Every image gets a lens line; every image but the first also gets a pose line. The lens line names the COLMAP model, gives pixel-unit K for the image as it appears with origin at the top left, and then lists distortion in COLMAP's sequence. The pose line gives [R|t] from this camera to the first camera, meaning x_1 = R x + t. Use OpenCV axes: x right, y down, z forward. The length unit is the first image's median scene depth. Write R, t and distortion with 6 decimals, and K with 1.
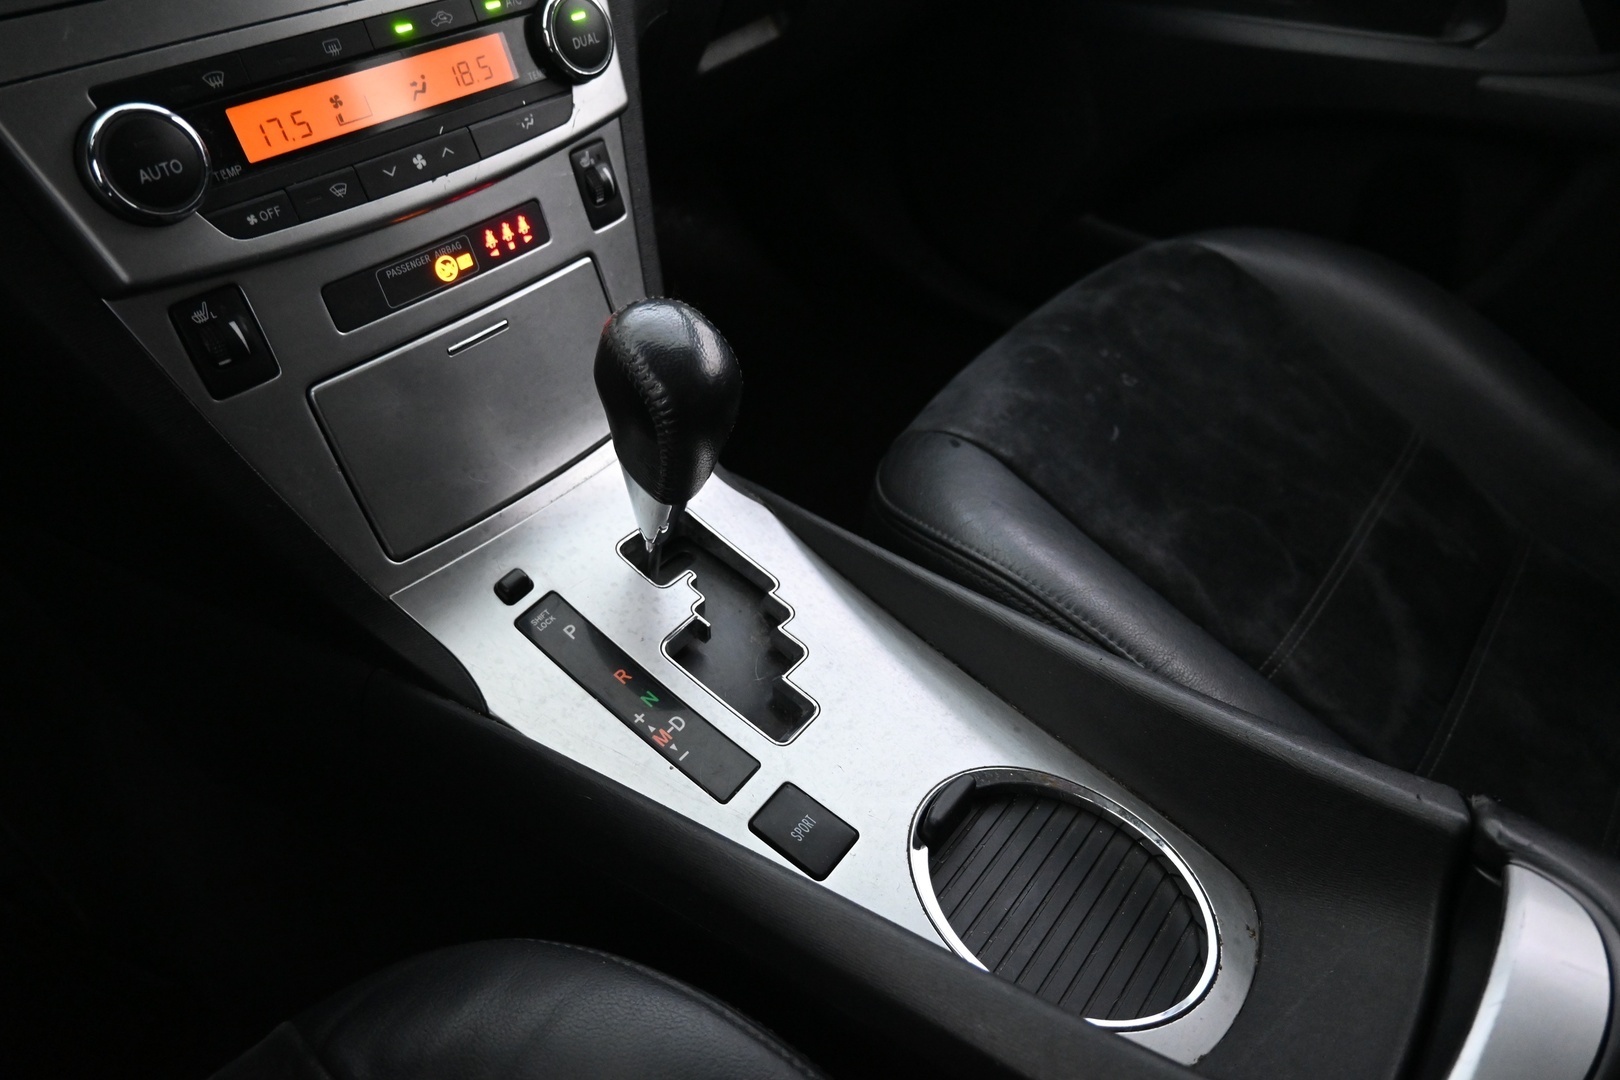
lens RADIAL K [[1102.3, 0, 805.7], [0, 1102.3, 539.5], [0, 0, 1]] dist [-0.006527, 0.005061]
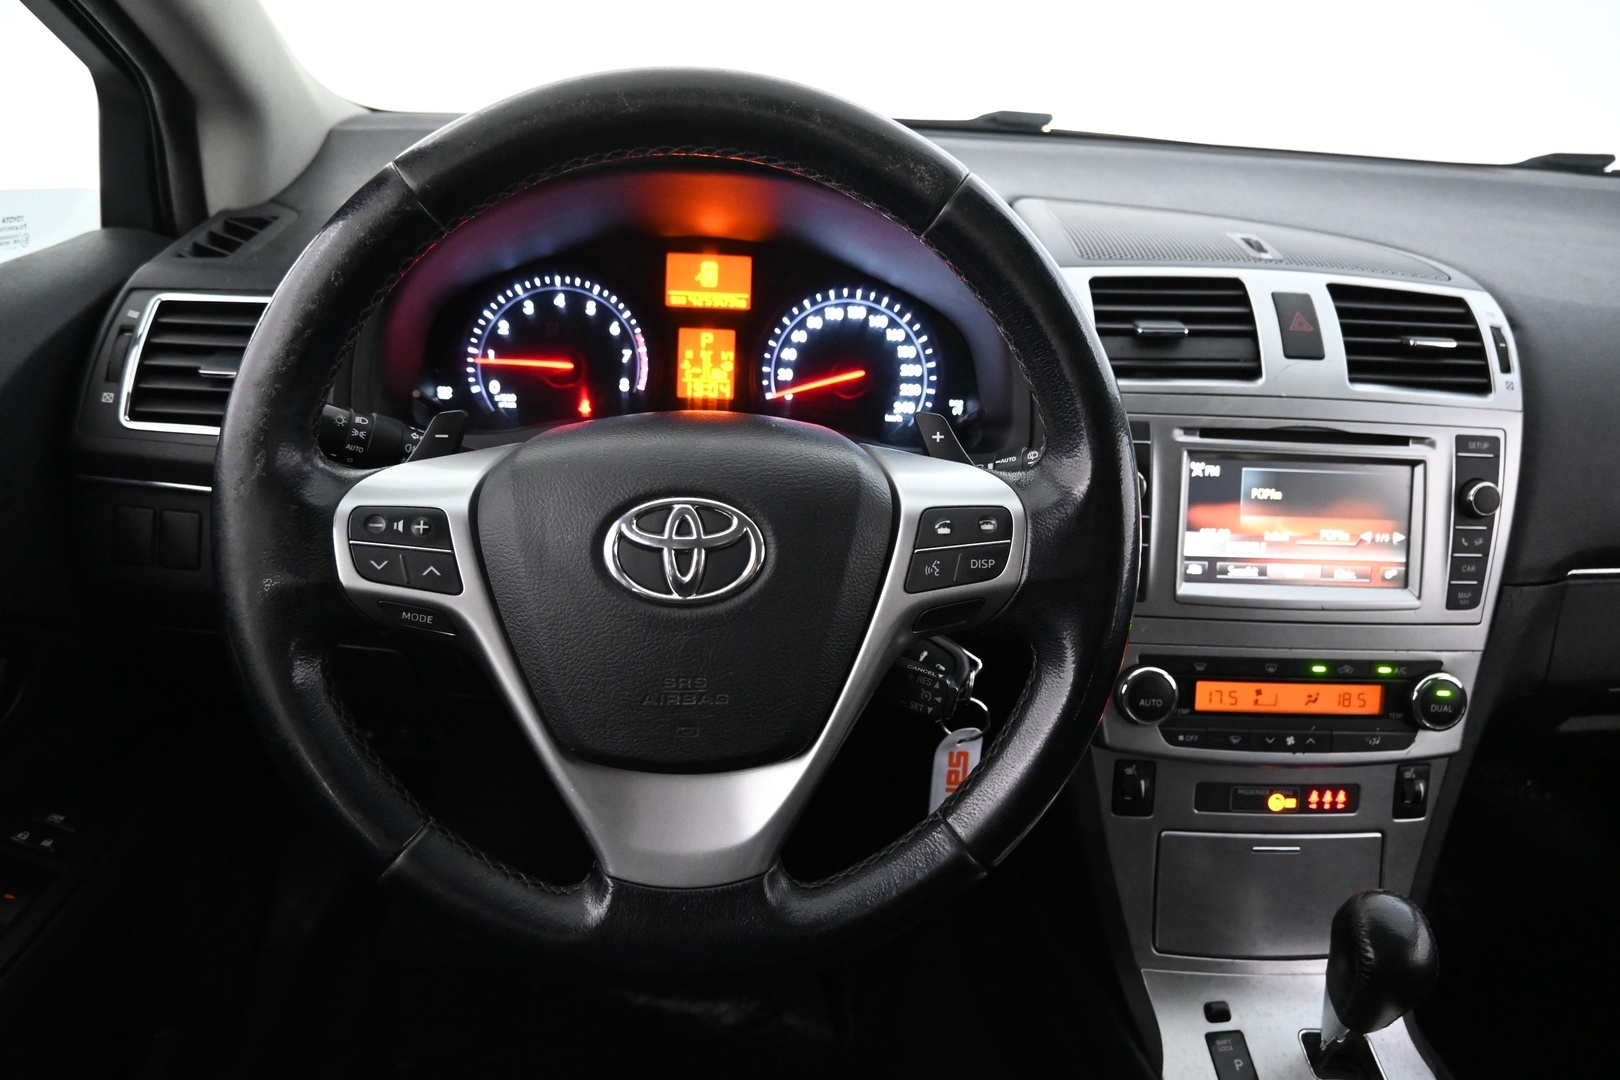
lens RADIAL K [[1102.3, 0, 812.1], [0, 1102.3, 543.7], [0, 0, 1]] dist [-0.006527, 0.005061]
pose [[0.658618, 0.317041, -0.682428, 0.179861], [-0.521559, 0.846055, -0.110303, -0.041119], [0.542401, 0.428574, 0.722583, -0.611878]]
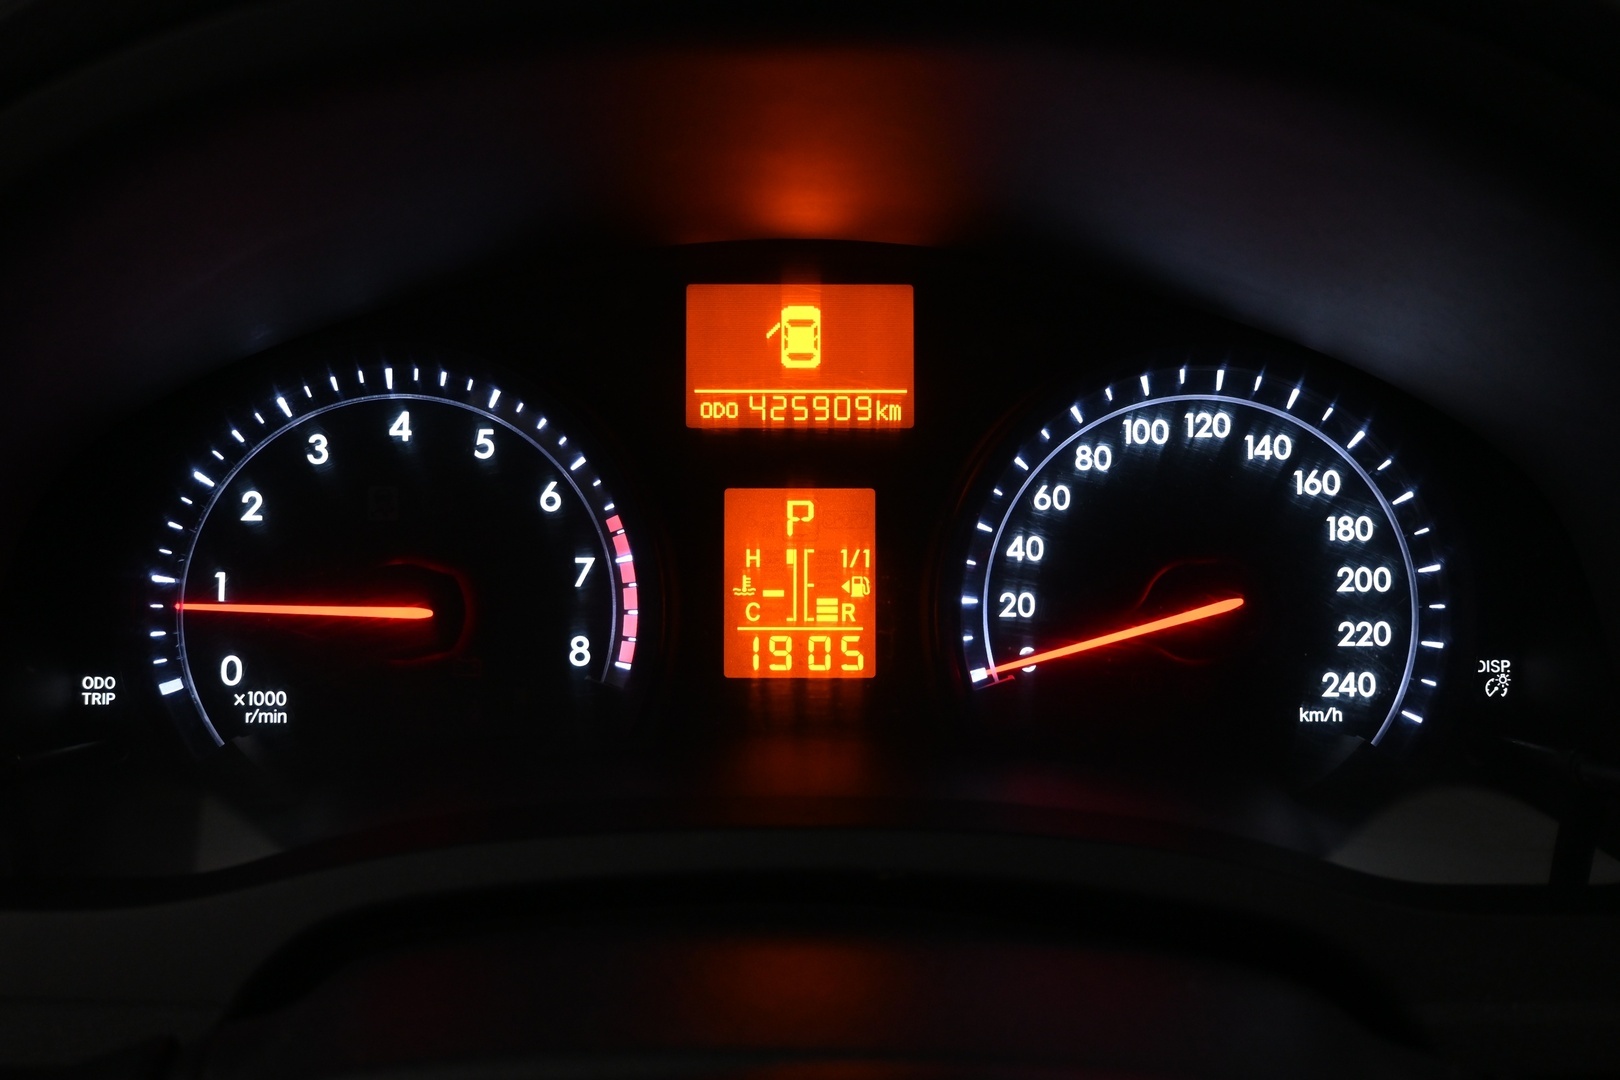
lens RADIAL K [[1407.7, 0, 802.8], [0, 1407.7, 537.3], [0, 0, 1]] dist [-0.006300, -0.026058]
pose [[0.621323, 0.286237, -0.729401, -0.552461], [-0.503283, 0.859263, -0.091511, -0.310002], [0.600553, 0.423953, 0.677938, -0.169951]]
